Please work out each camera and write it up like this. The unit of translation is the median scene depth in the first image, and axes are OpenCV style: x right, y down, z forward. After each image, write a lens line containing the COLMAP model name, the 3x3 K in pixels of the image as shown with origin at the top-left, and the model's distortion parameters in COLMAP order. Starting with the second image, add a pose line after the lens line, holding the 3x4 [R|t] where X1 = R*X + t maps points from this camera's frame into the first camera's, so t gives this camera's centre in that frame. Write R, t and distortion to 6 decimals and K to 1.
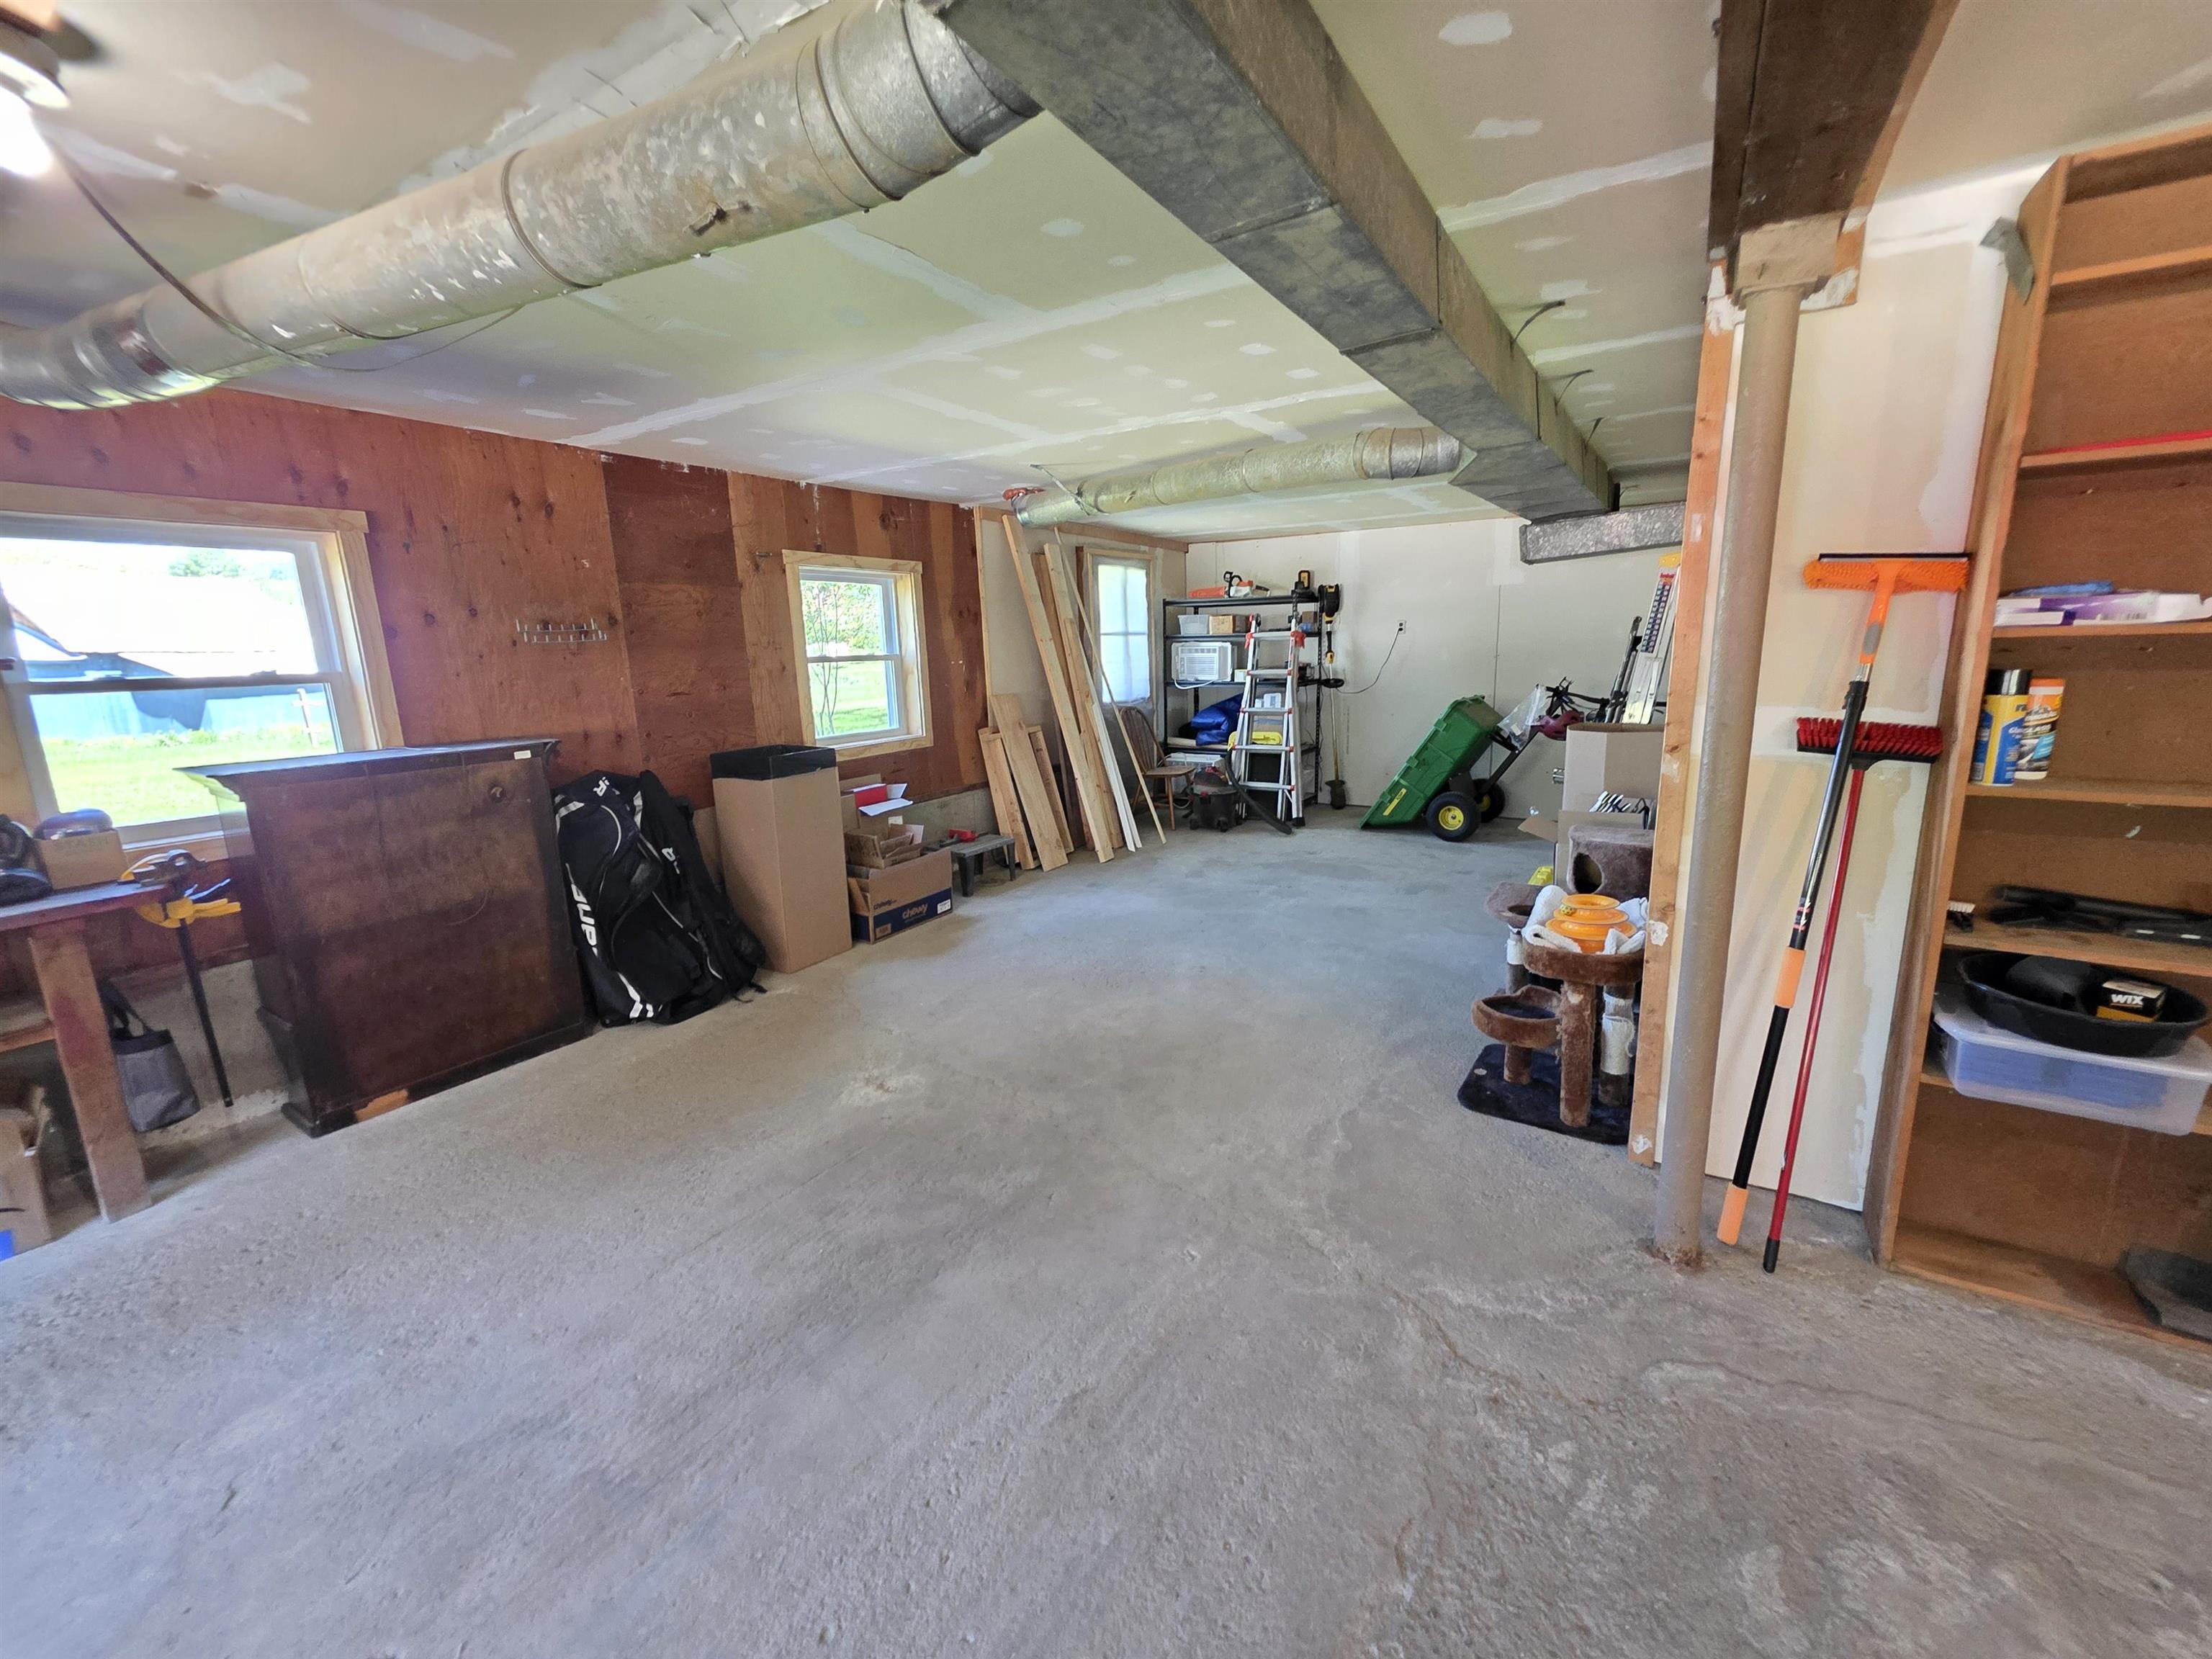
lens RADIAL K [[881.7, 0, 1107.0], [0, 881.7, 817.4], [0, 0, 1]] dist [0.002395, 0.000087]
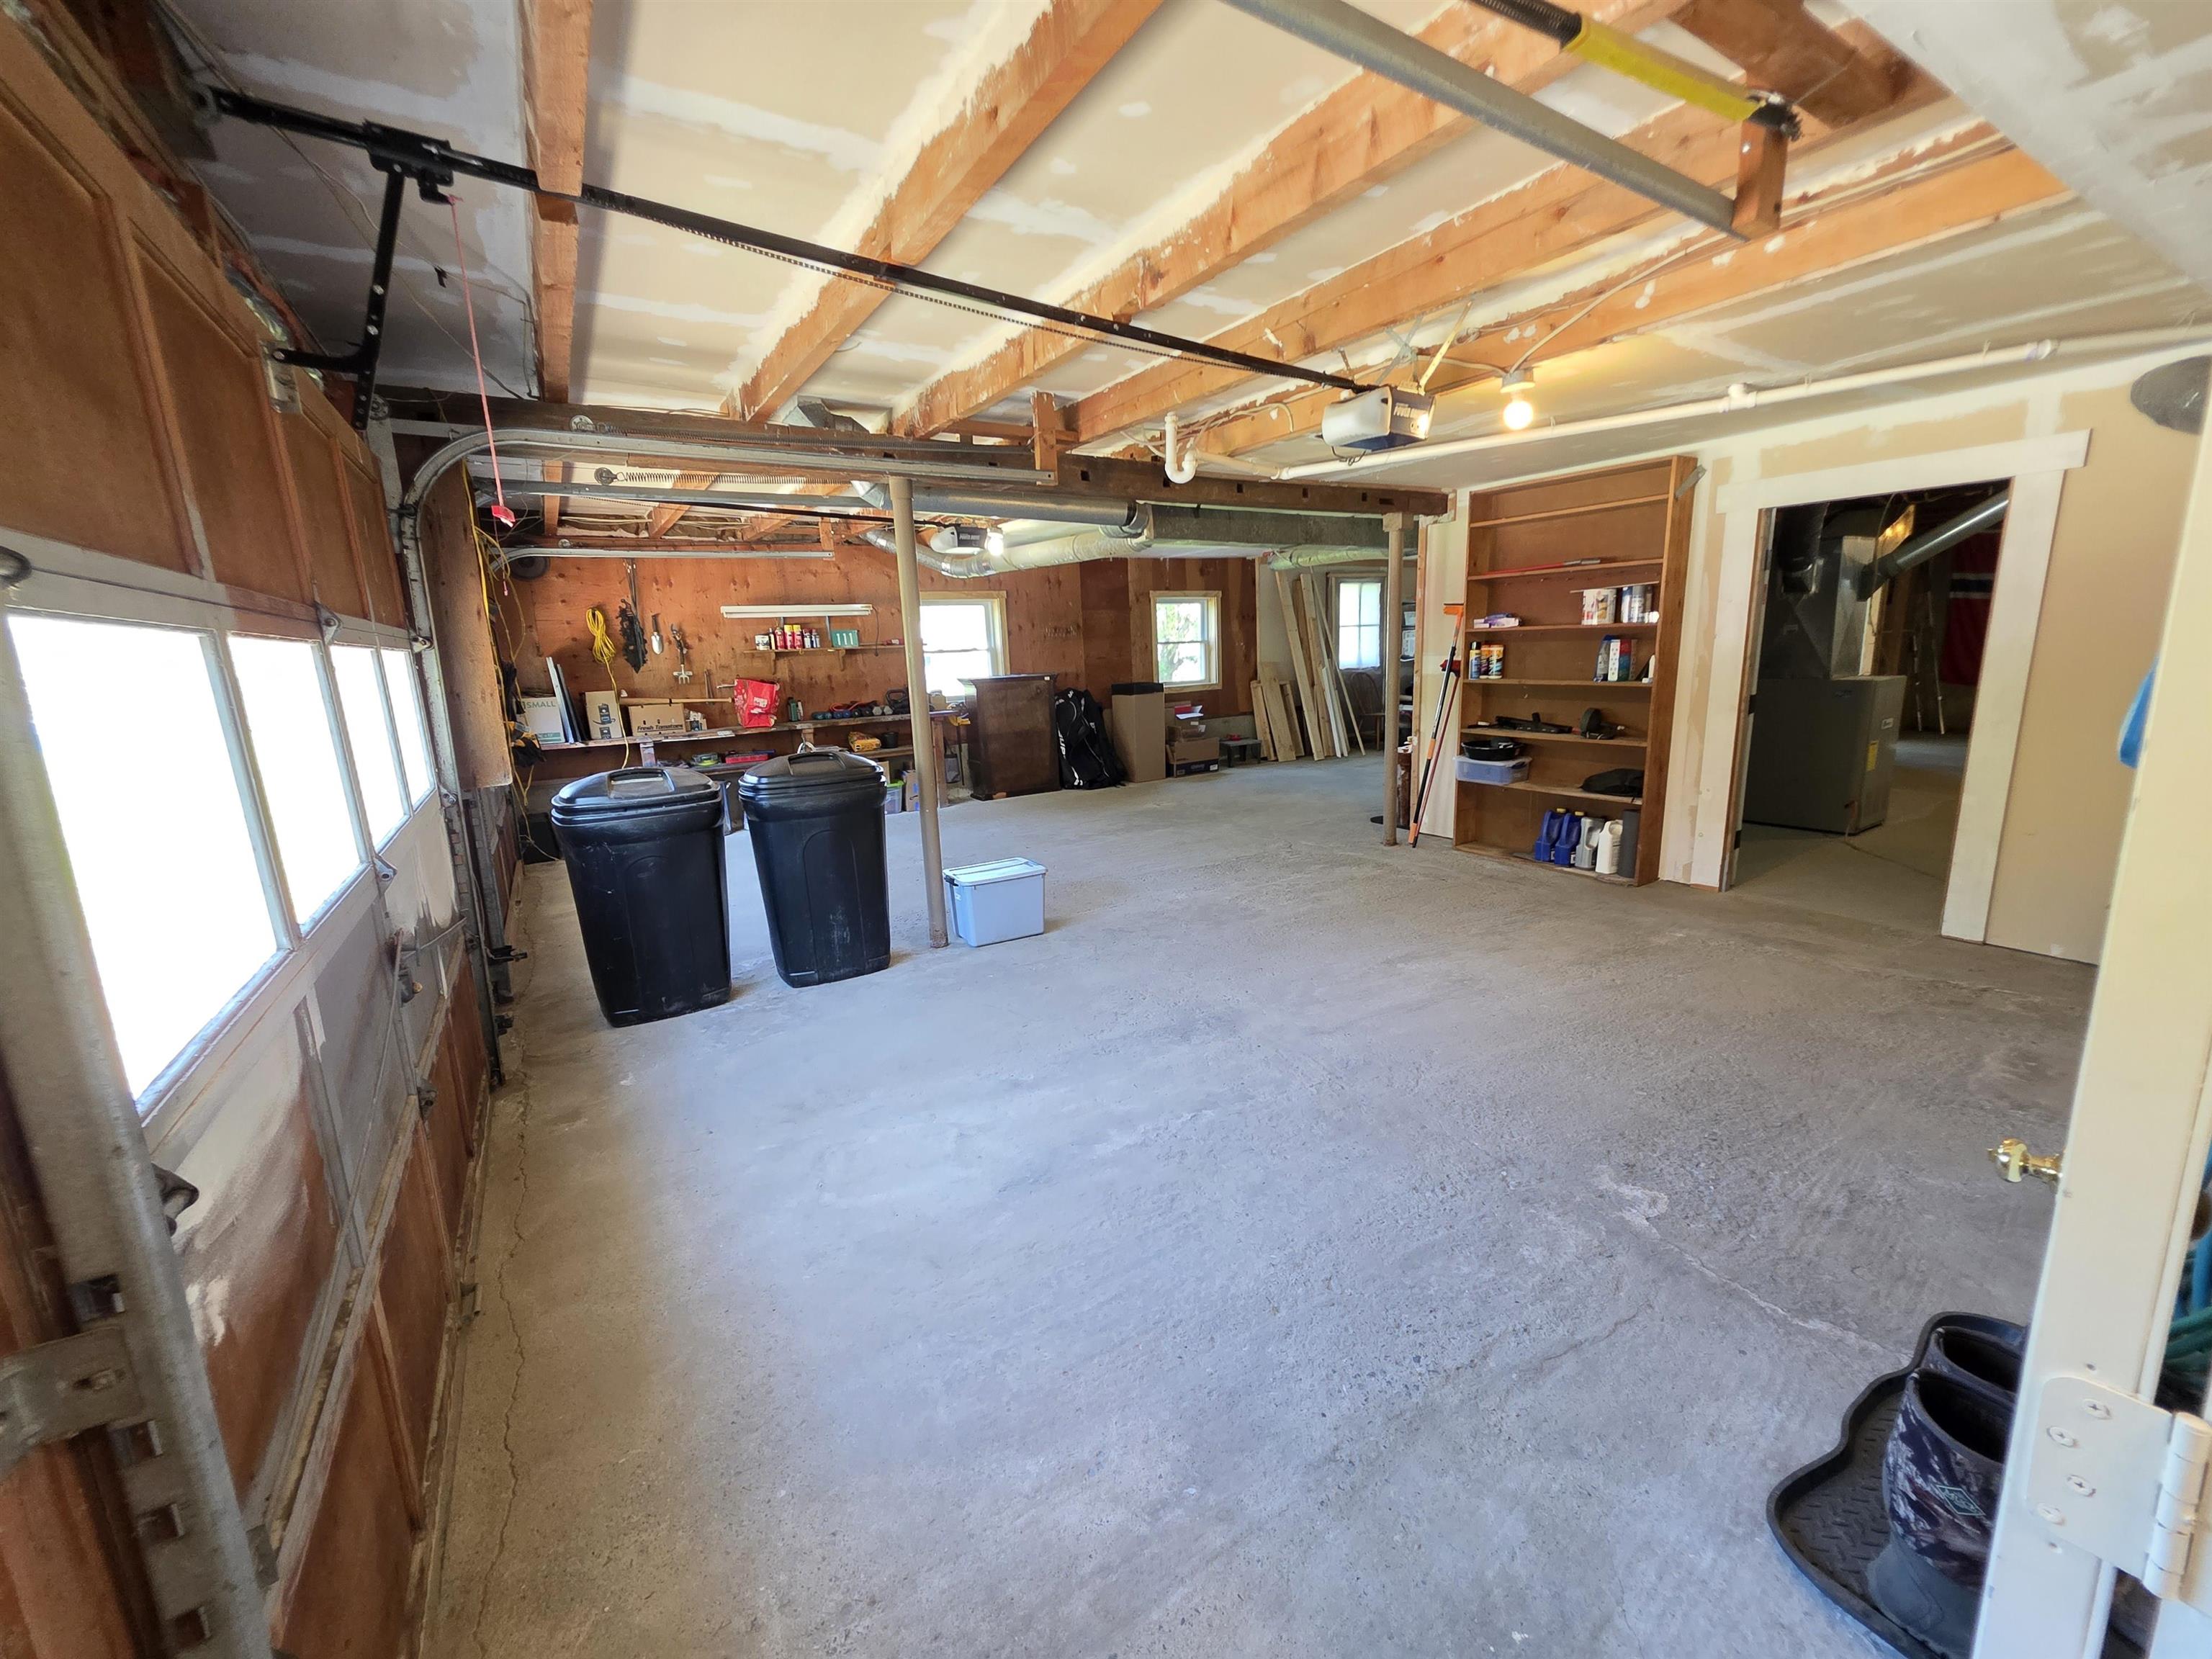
lens RADIAL K [[881.7, 0, 1107.0], [0, 881.7, 817.4], [0, 0, 1]] dist [0.002395, 0.000087]
pose [[0.902480, 0.079302, -0.423368, 0.493627], [-0.072932, 0.996847, 0.031253, 0.186238], [0.424512, 0.002672, 0.905419, -0.991996]]
